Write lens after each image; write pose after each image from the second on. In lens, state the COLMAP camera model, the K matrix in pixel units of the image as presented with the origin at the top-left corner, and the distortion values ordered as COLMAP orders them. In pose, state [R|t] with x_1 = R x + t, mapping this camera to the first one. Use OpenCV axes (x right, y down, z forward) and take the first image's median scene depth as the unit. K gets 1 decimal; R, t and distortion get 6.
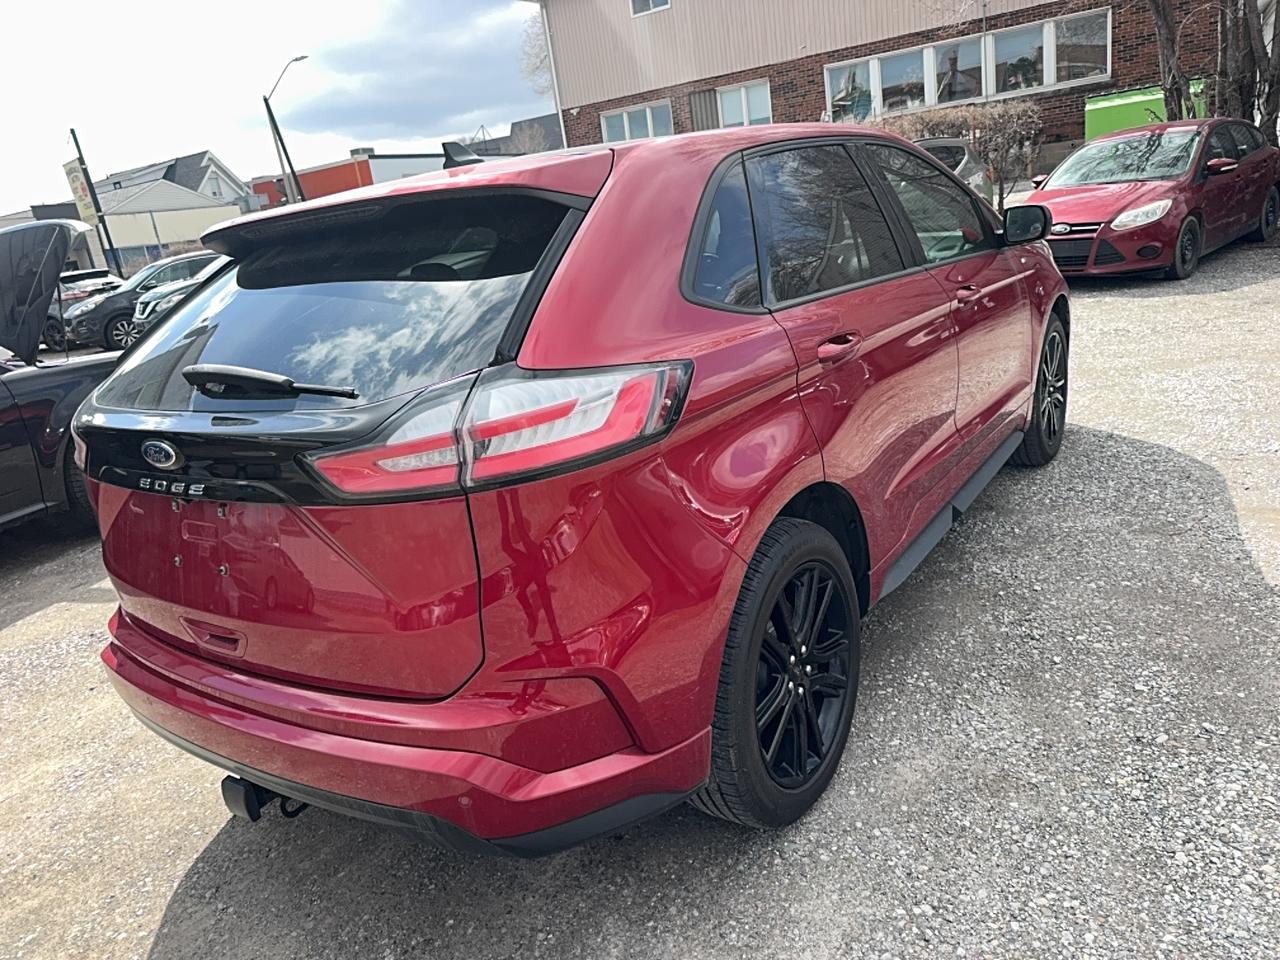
lens RADIAL K [[889.9, 0, 646.2], [0, 889.9, 490.9], [0, 0, 1]] dist [-0.001732, -0.013066]
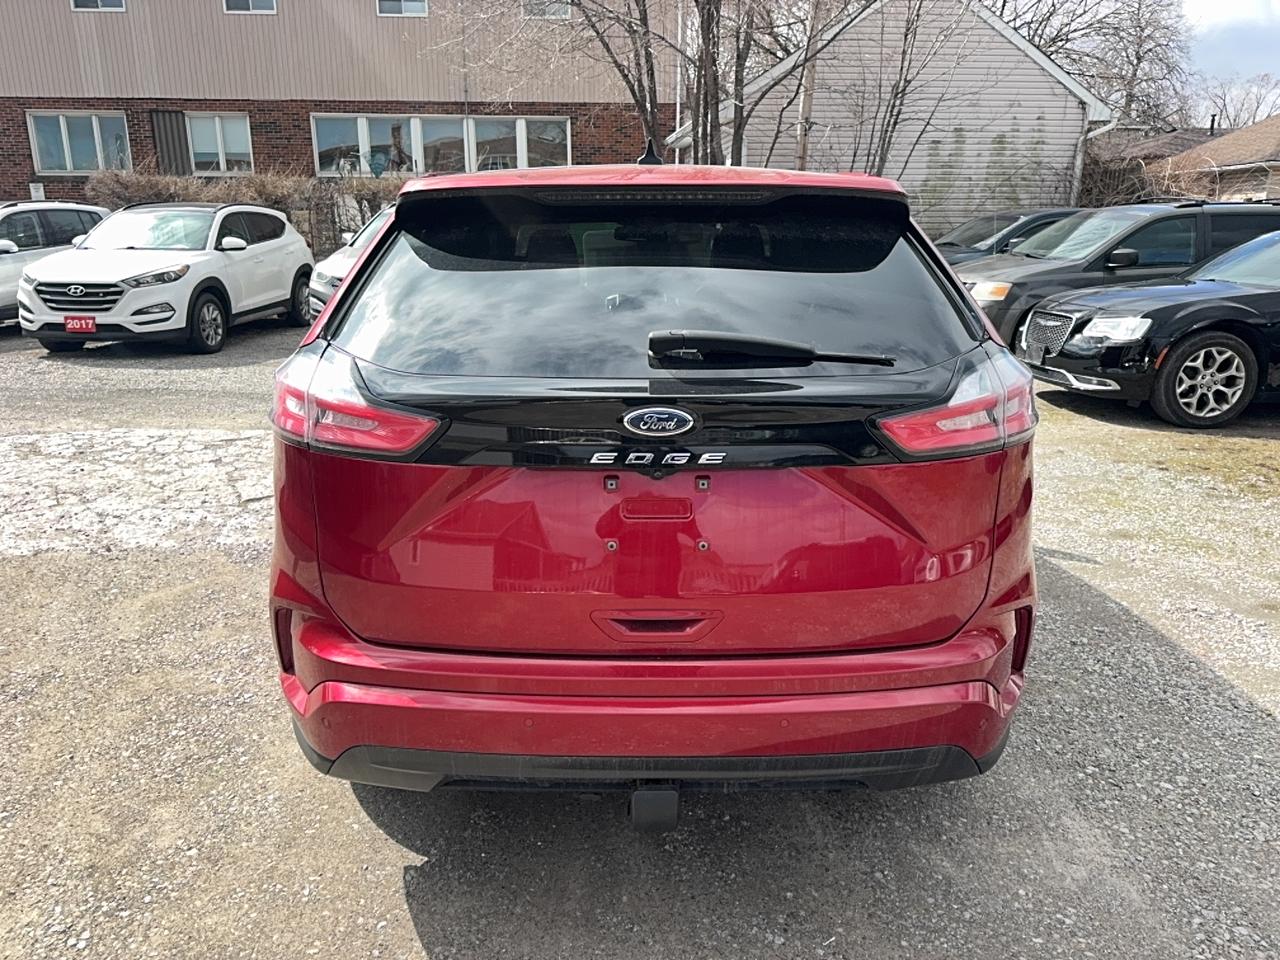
lens RADIAL K [[889.9, 0, 646.2], [0, 889.9, 490.9], [0, 0, 1]] dist [-0.001732, -0.013066]
pose [[0.806853, -0.028375, 0.590071, -0.090501], [0.067768, 0.996698, -0.044737, 0.005585], [-0.586853, 0.076085, 0.806111, 0.025074]]
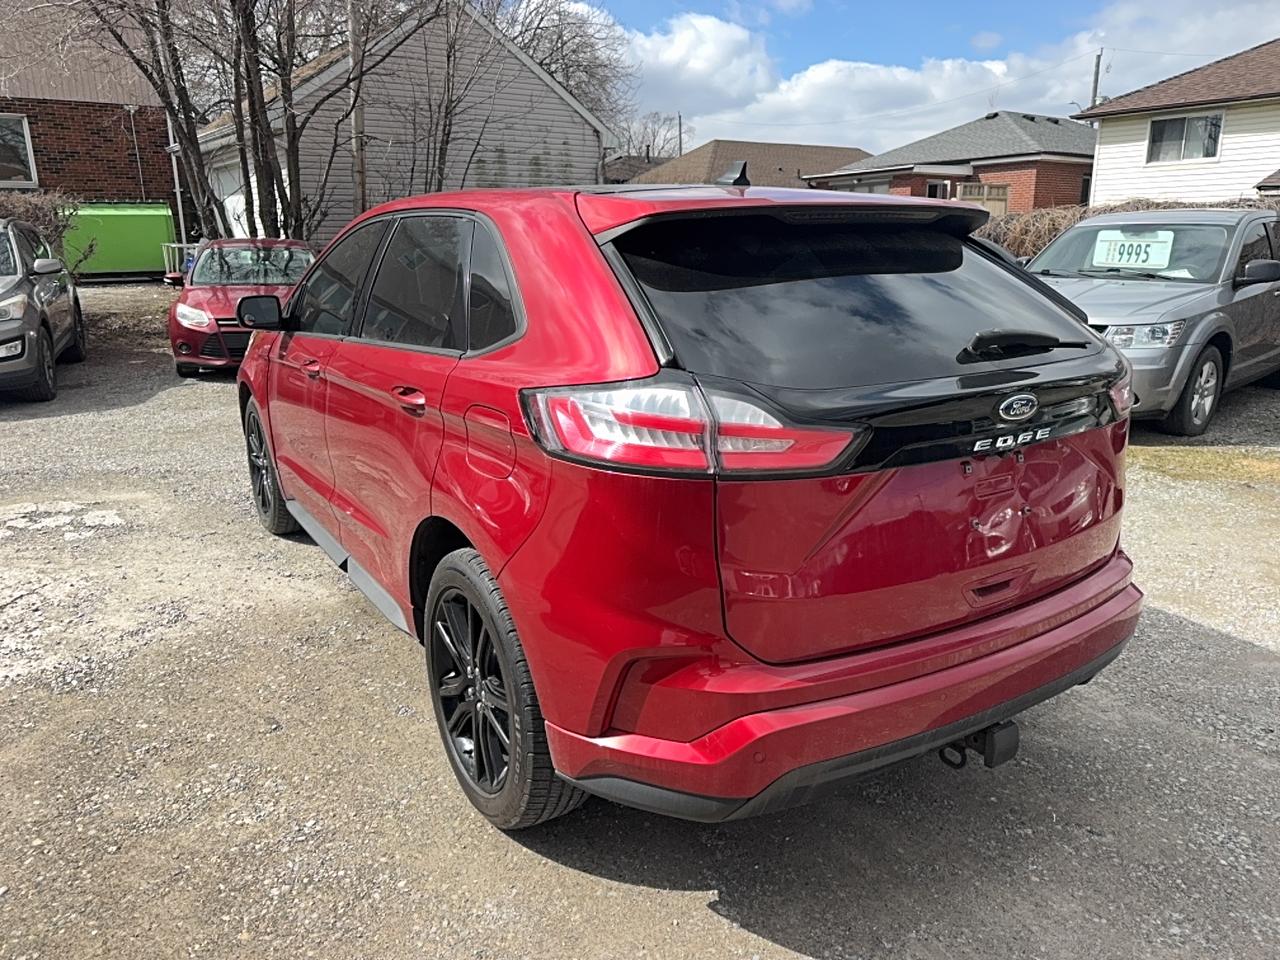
lens RADIAL K [[889.9, 0, 646.2], [0, 889.9, 490.9], [0, 0, 1]] dist [-0.001732, -0.013066]
pose [[0.378780, -0.114544, 0.918371, -0.140522], [0.237217, 0.971178, 0.023291, -0.006075], [-0.894569, 0.209031, 0.395035, 0.083332]]
